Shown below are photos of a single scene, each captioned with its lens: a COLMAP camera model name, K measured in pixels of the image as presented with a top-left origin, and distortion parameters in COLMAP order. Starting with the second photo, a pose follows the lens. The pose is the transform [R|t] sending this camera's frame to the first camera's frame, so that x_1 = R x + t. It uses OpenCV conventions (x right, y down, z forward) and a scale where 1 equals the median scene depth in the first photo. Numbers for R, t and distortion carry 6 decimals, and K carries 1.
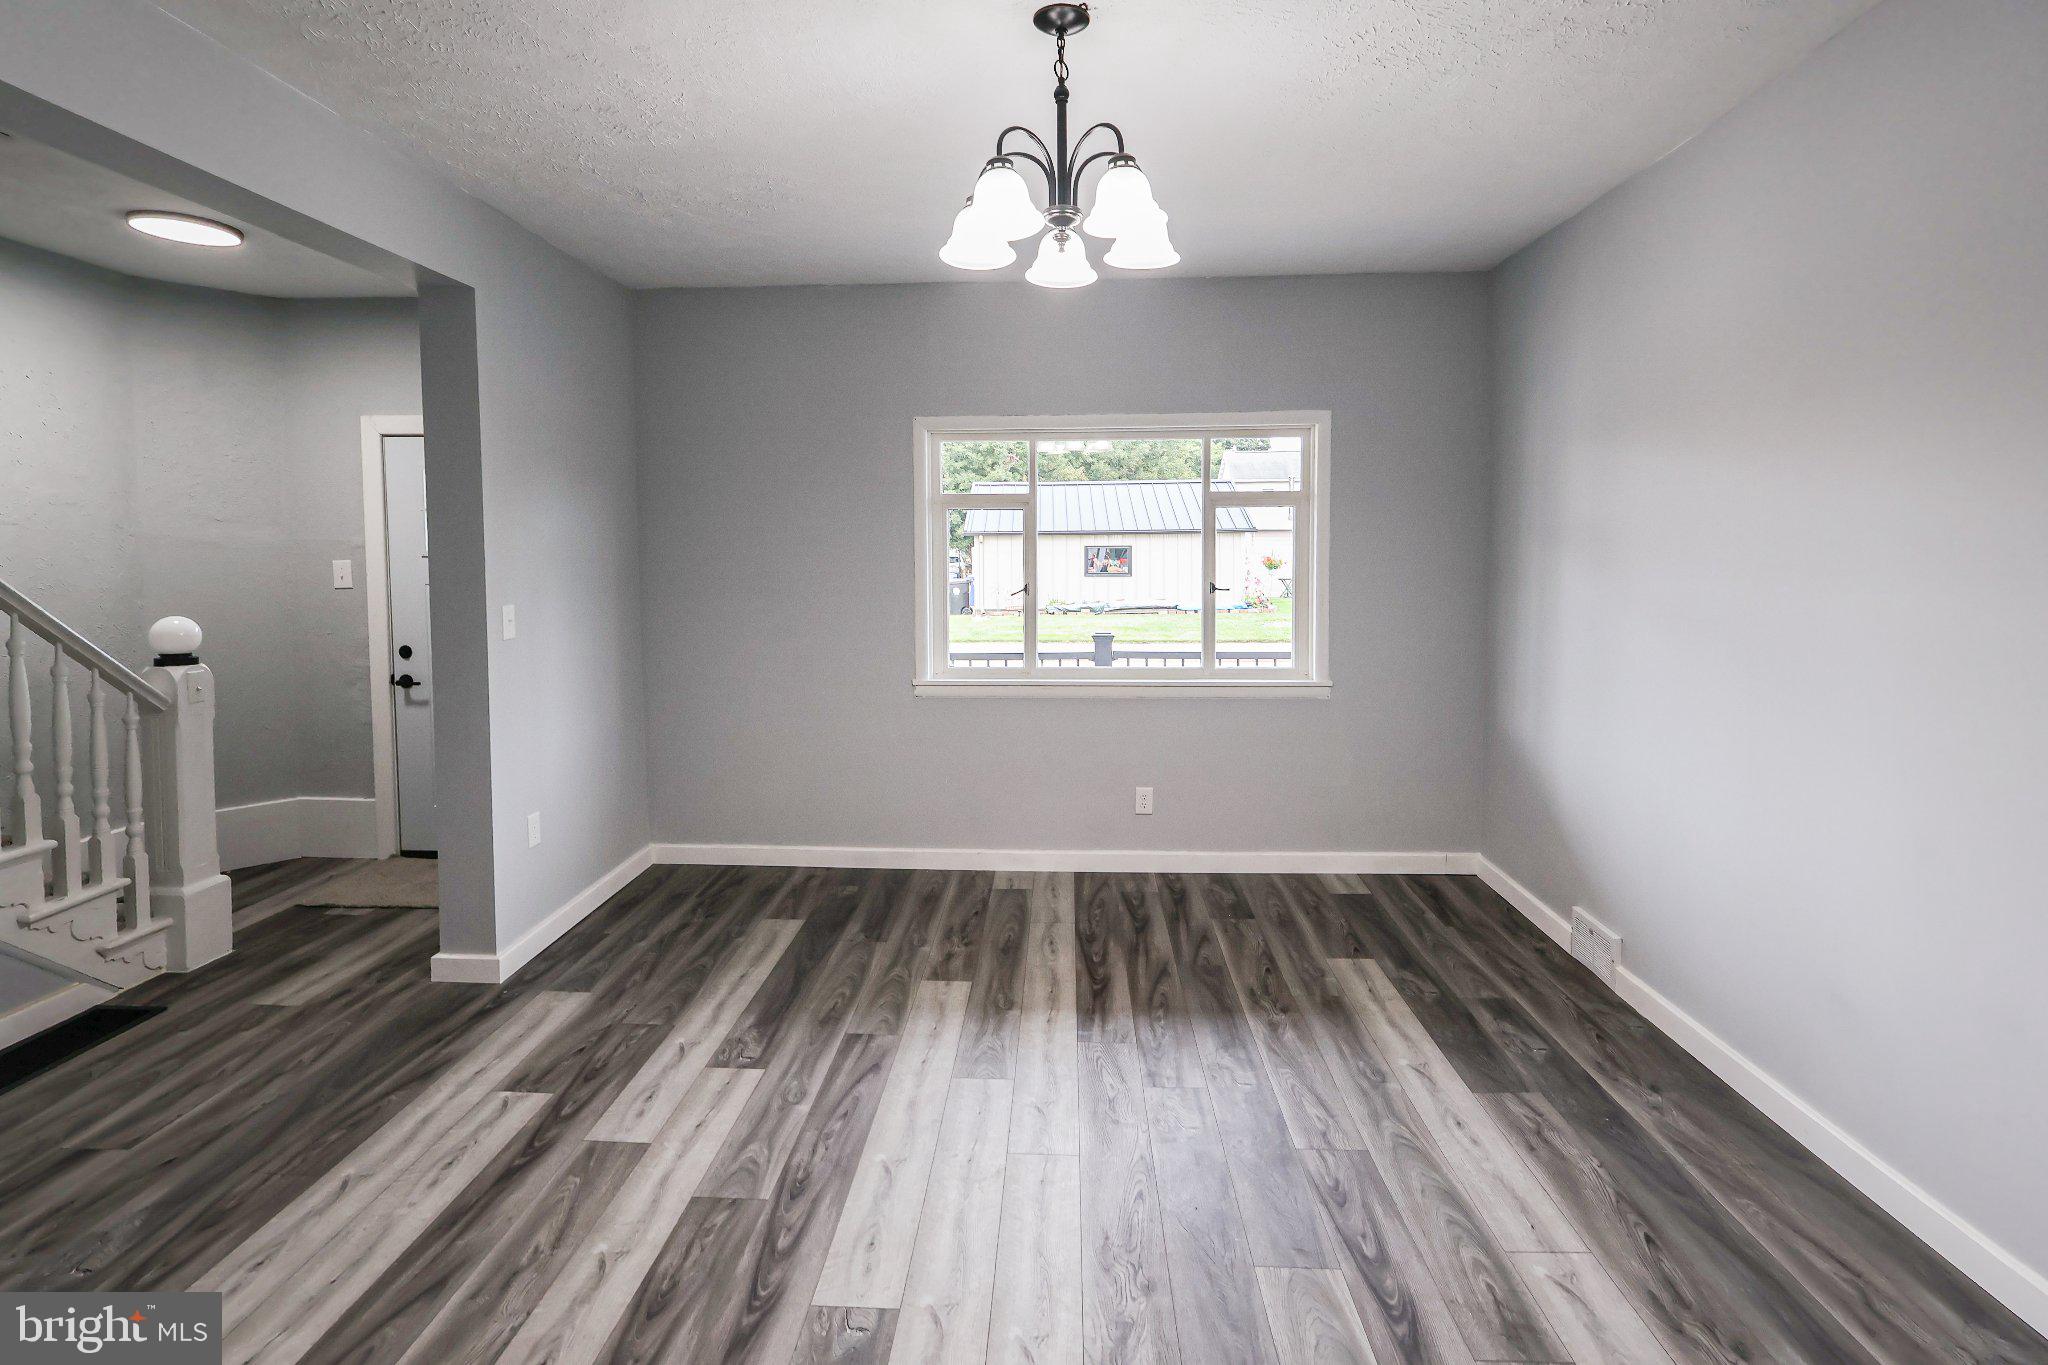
lens RADIAL K [[994.1, 0, 1028.4], [0, 994.1, 683.1], [0, 0, 1]] dist [0.000063, 0.000021]
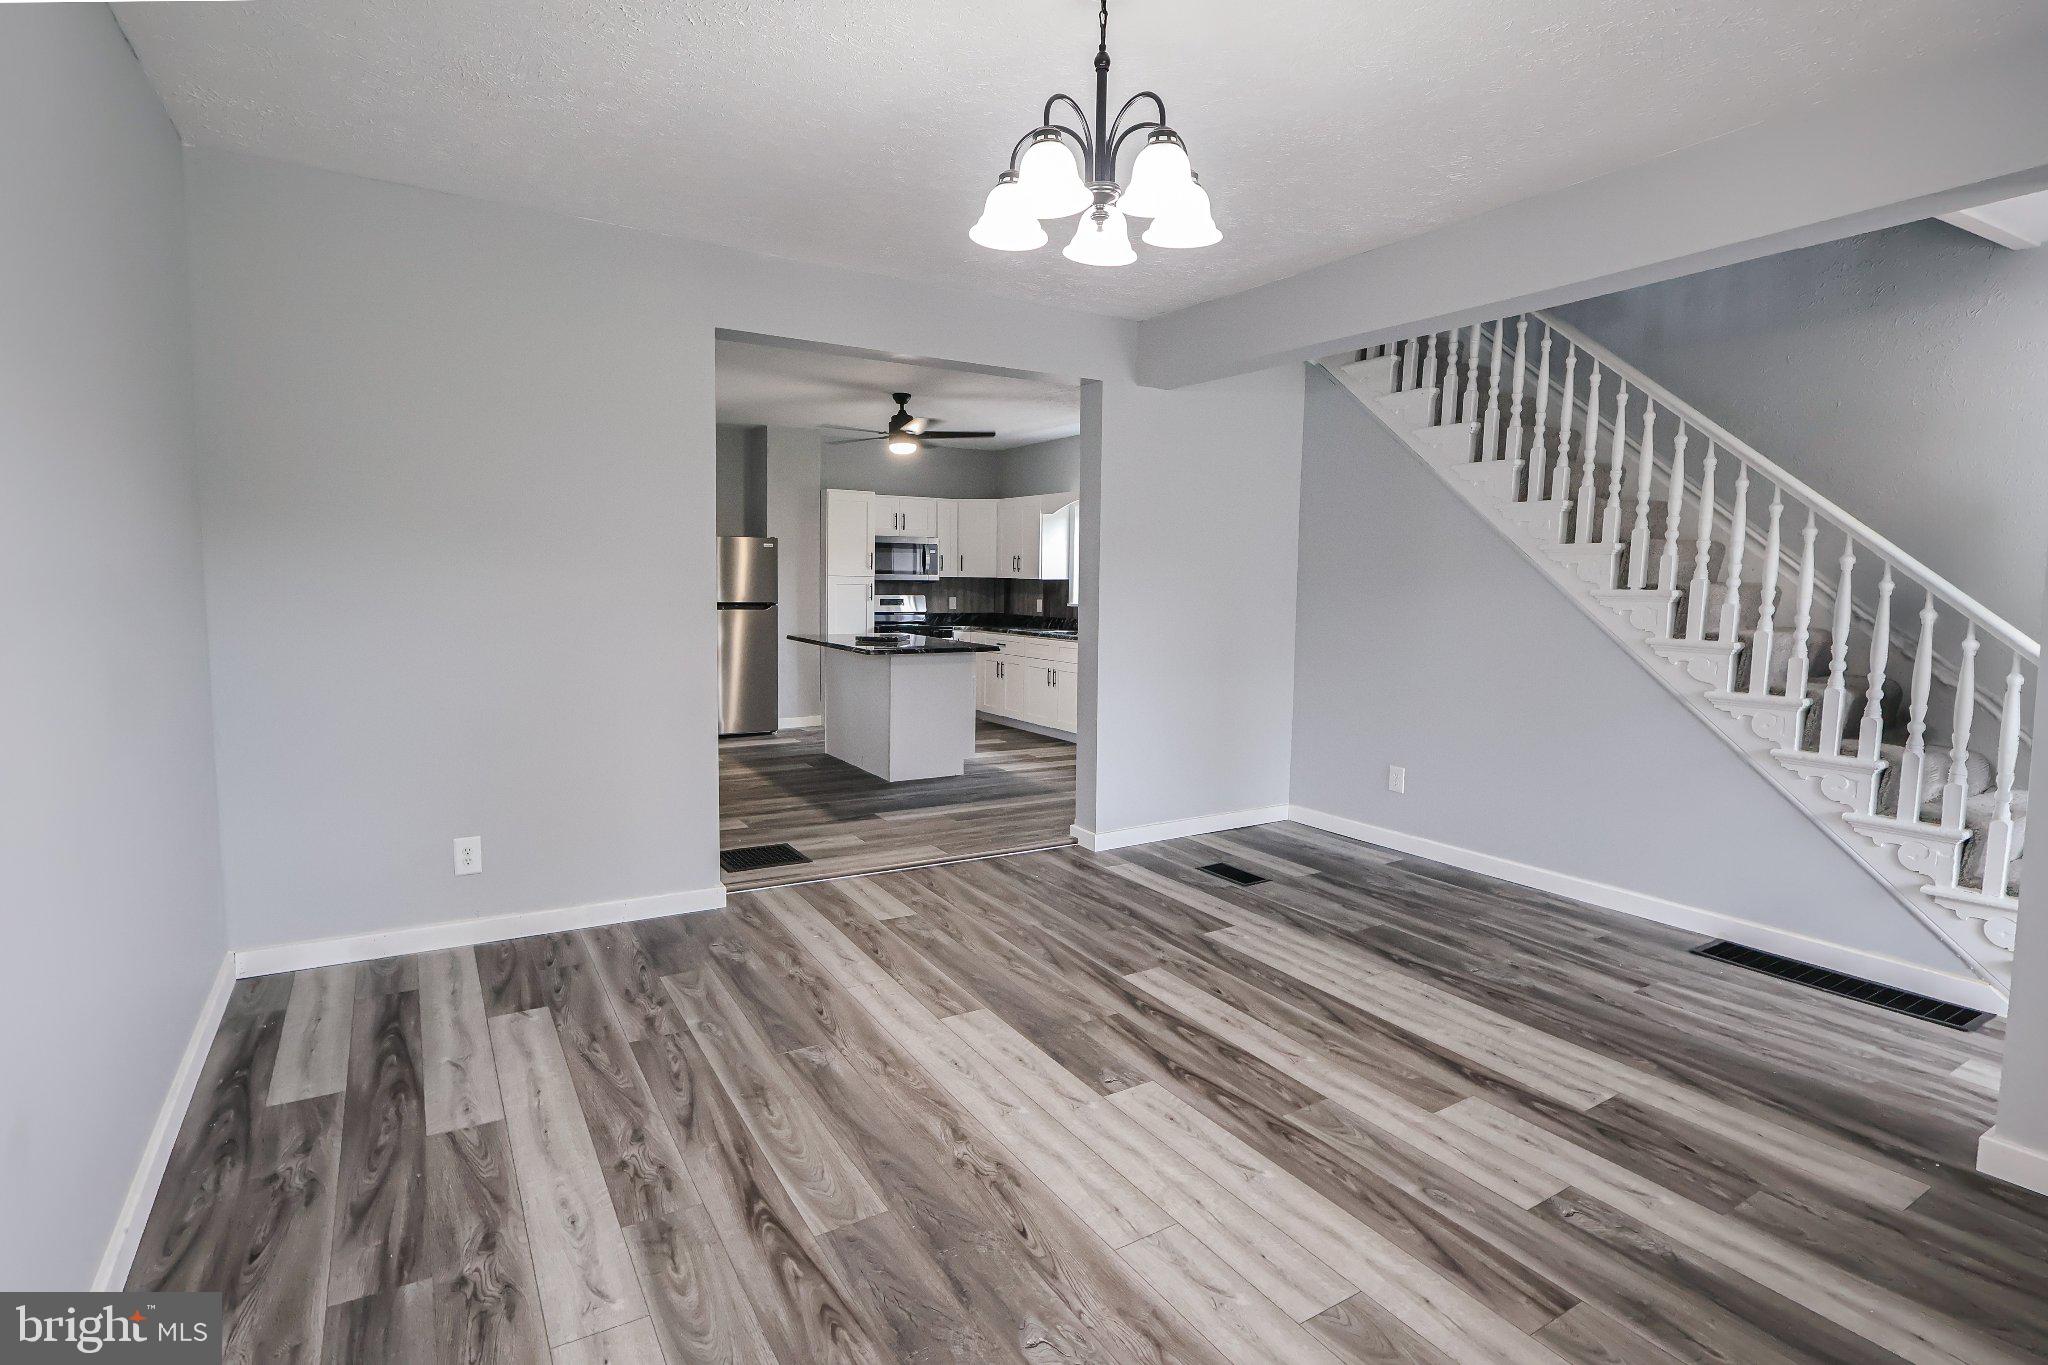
lens RADIAL K [[994.1, 0, 1022.0], [0, 994.1, 683.8], [0, 0, 1]] dist [0.000063, 0.000021]
pose [[-0.823822, 0.057600, -0.563915, 0.618562], [-0.079149, 0.973390, 0.215054, -0.204232], [0.561296, 0.221799, -0.797340, 1.634798]]
